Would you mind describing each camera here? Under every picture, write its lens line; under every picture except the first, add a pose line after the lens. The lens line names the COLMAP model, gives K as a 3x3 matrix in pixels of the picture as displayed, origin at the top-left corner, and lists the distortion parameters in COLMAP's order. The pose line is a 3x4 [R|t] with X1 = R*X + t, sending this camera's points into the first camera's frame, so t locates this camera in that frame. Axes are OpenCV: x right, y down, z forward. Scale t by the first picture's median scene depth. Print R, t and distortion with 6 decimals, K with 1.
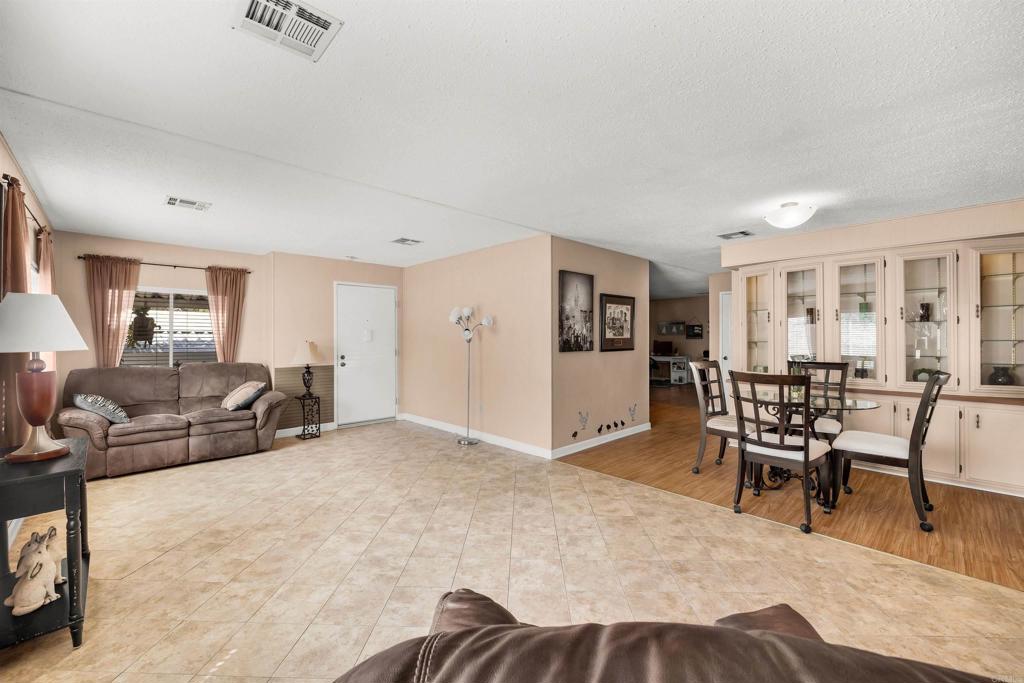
lens RADIAL K [[415.7, 0, 516.2], [0, 415.7, 335.8], [0, 0, 1]] dist [-0.002952, -0.000660]
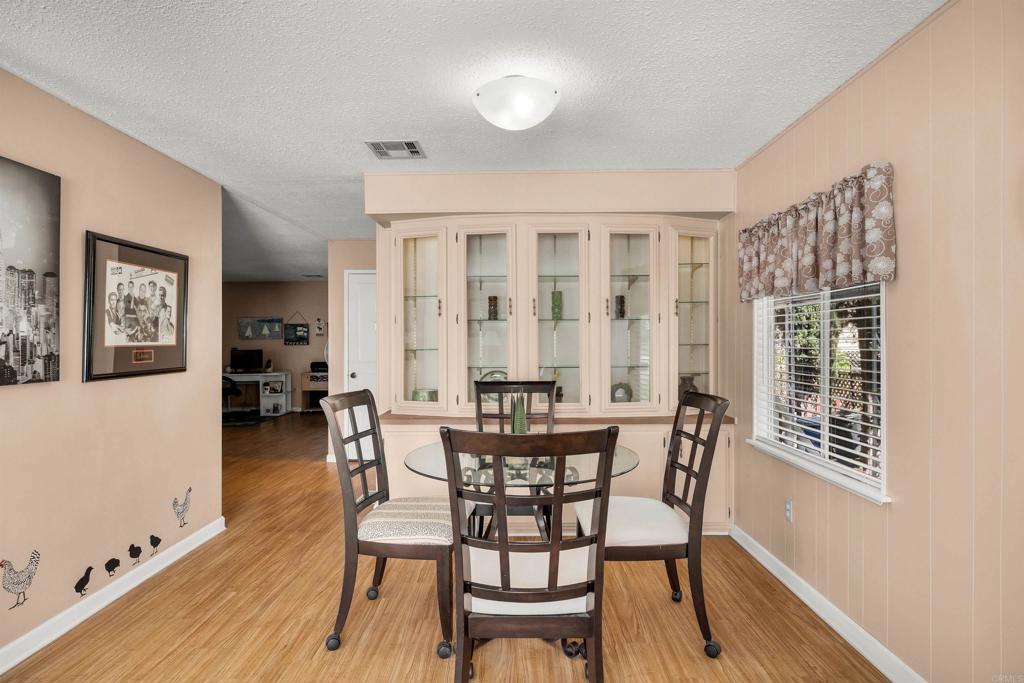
lens RADIAL K [[540.8, 0, 514.5], [0, 540.8, 333.5], [0, 0, 1]] dist [-0.003889, 0.001685]
pose [[0.694244, 0.005874, 0.719715, 0.114809], [0.003981, 0.999920, -0.012002, 0.001375], [-0.719728, 0.011198, 0.694166, 0.351329]]
